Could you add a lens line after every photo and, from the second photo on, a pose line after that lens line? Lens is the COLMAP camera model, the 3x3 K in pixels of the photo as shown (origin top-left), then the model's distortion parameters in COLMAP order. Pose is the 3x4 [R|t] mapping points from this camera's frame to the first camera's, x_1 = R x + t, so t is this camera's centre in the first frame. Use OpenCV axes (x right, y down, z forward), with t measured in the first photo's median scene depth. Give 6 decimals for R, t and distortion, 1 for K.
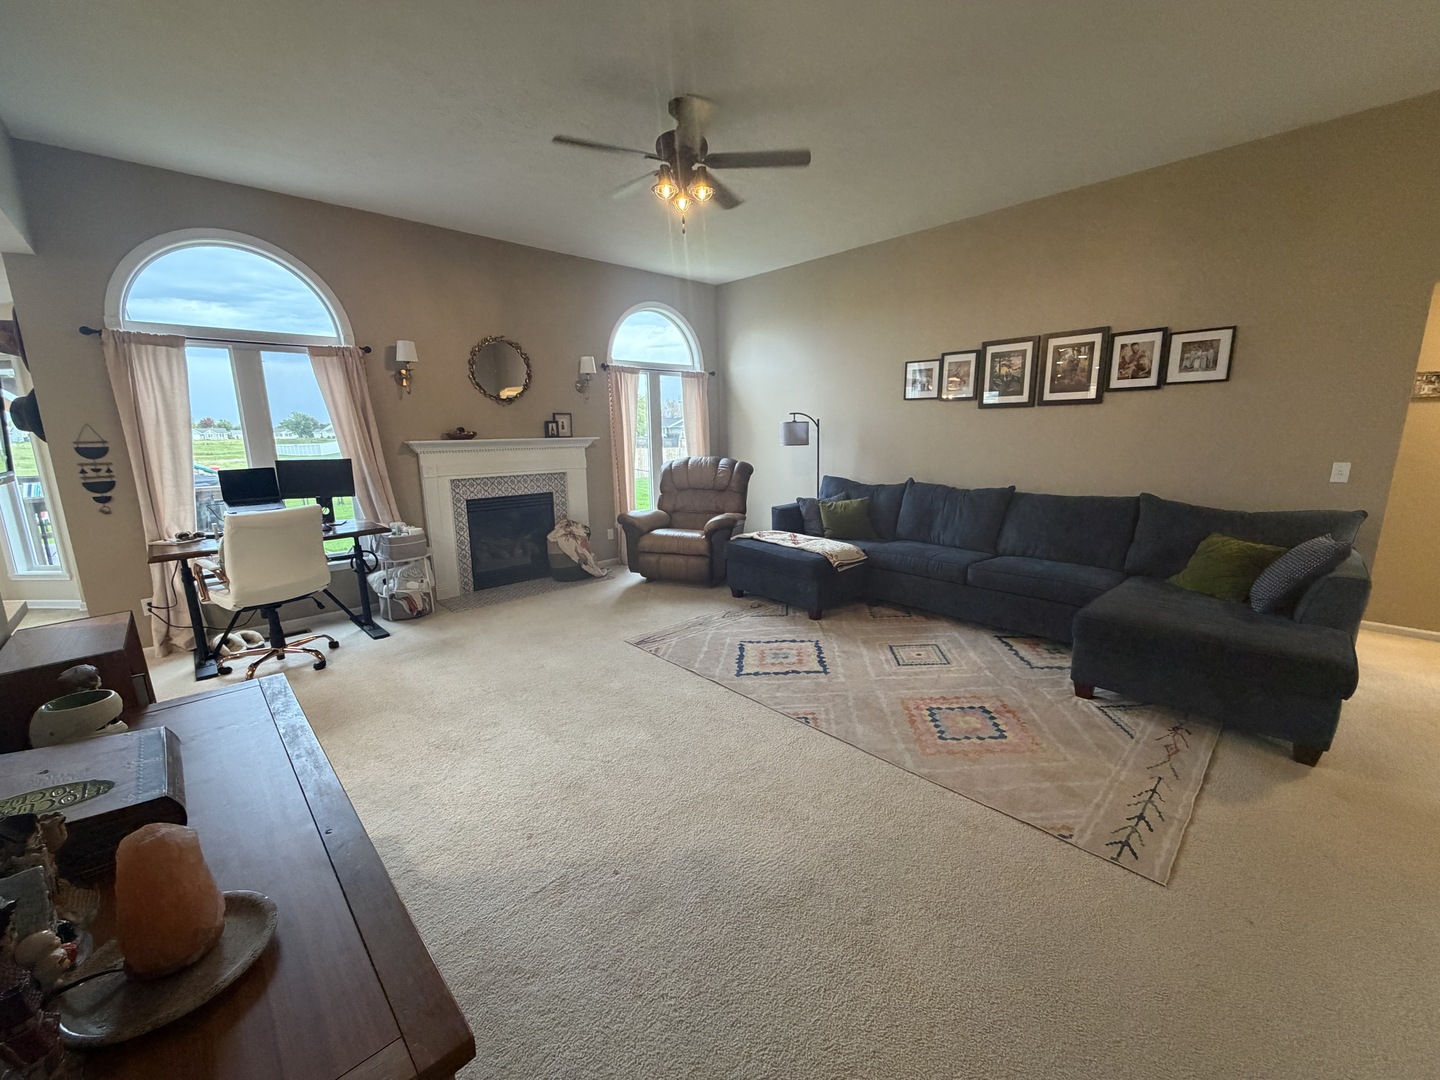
lens RADIAL K [[572.0, 0, 721.6], [0, 572.0, 542.2], [0, 0, 1]] dist [-0.007184, 0.000227]
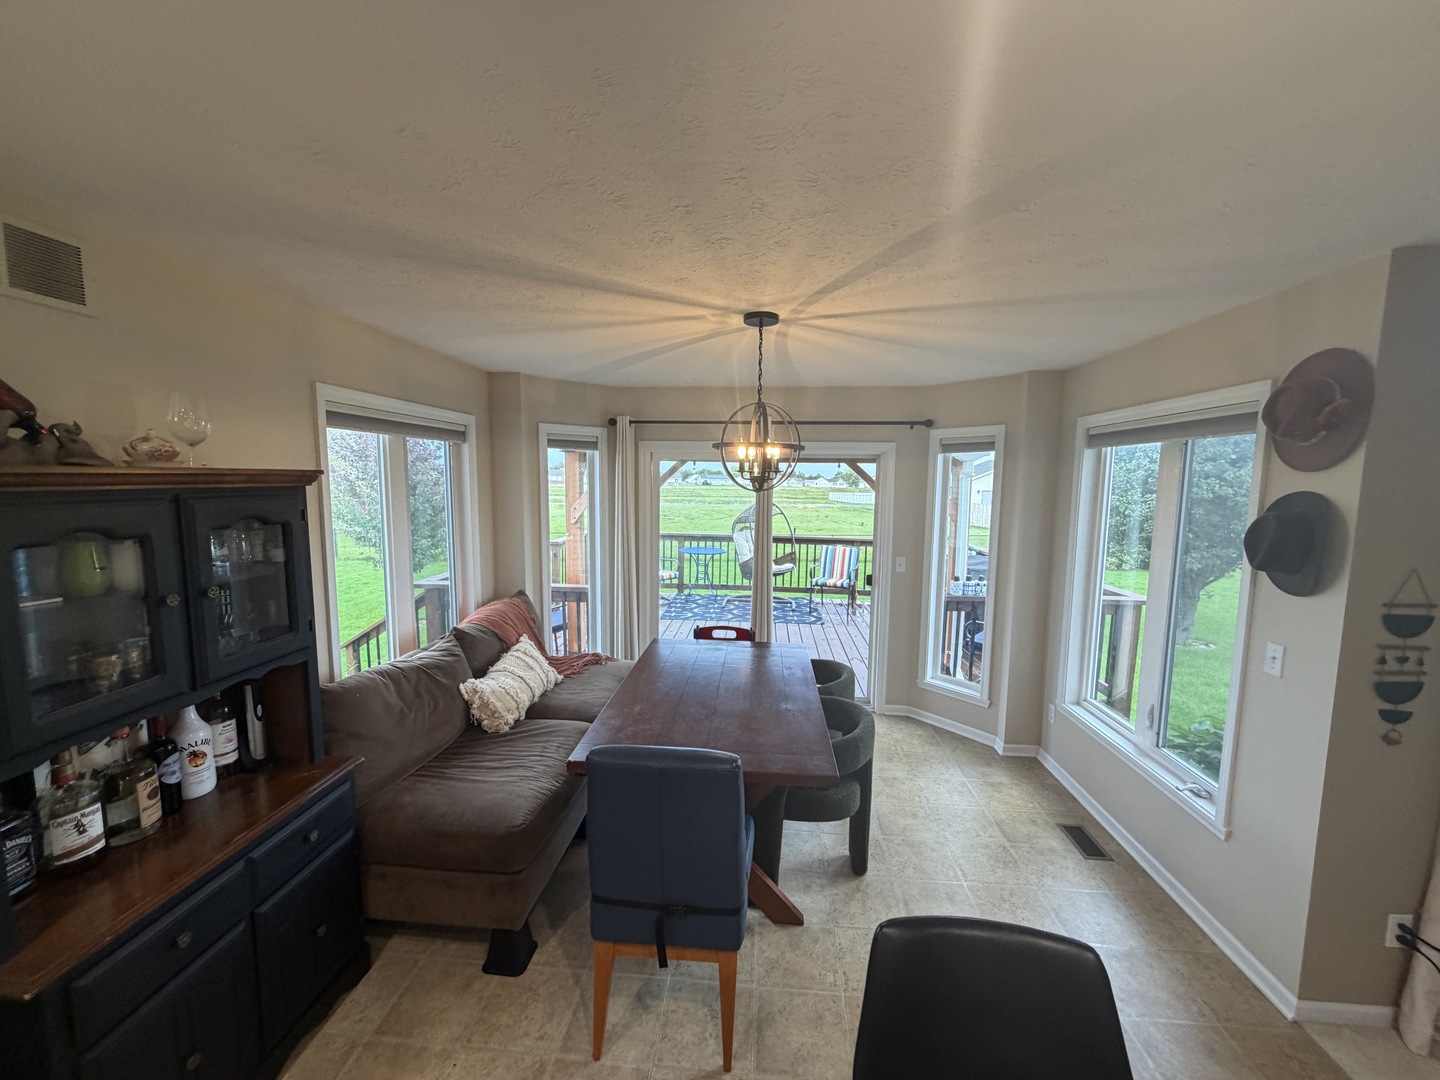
lens RADIAL K [[572.0, 0, 714.5], [0, 572.0, 540.7], [0, 0, 1]] dist [-0.007184, 0.000227]
pose [[0.653459, 0.093882, -0.751118, -1.118466], [-0.163874, 0.986293, -0.019292, -0.119555], [0.739011, 0.135695, 0.659886, 0.203864]]
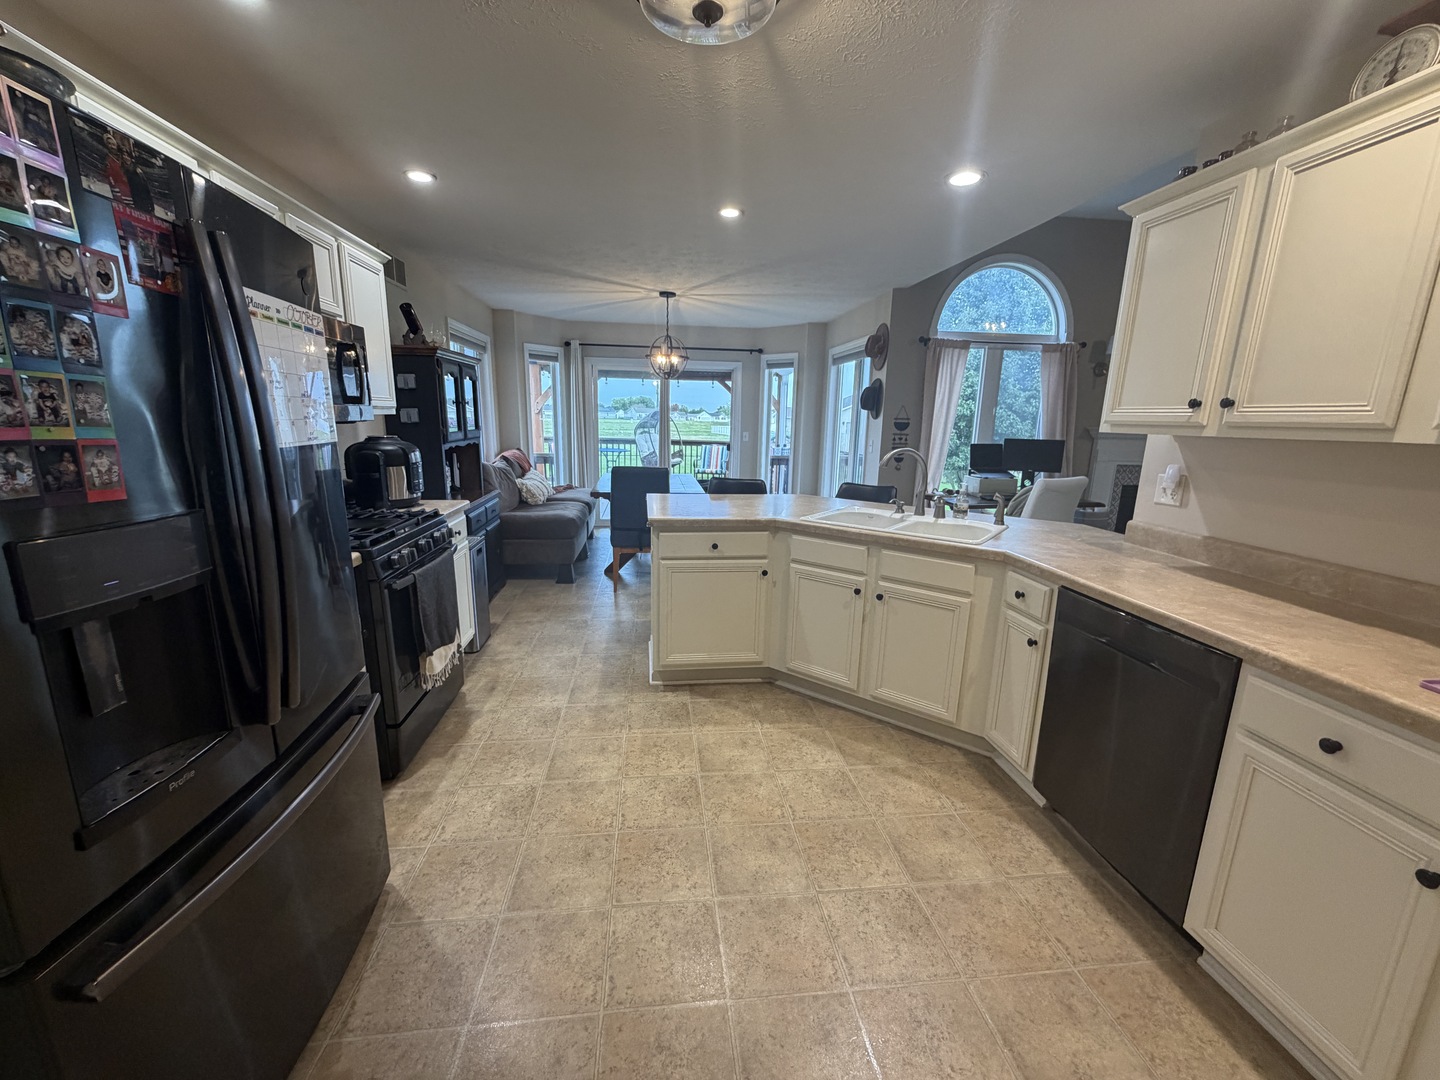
lens RADIAL K [[572.0, 0, 717.9], [0, 572.0, 541.4], [0, 0, 1]] dist [-0.007184, 0.000227]
pose [[0.794881, 0.153552, -0.587014, -0.580679], [-0.145463, 0.987461, 0.061329, 0.103360], [0.589071, 0.036639, 0.807251, -0.403226]]
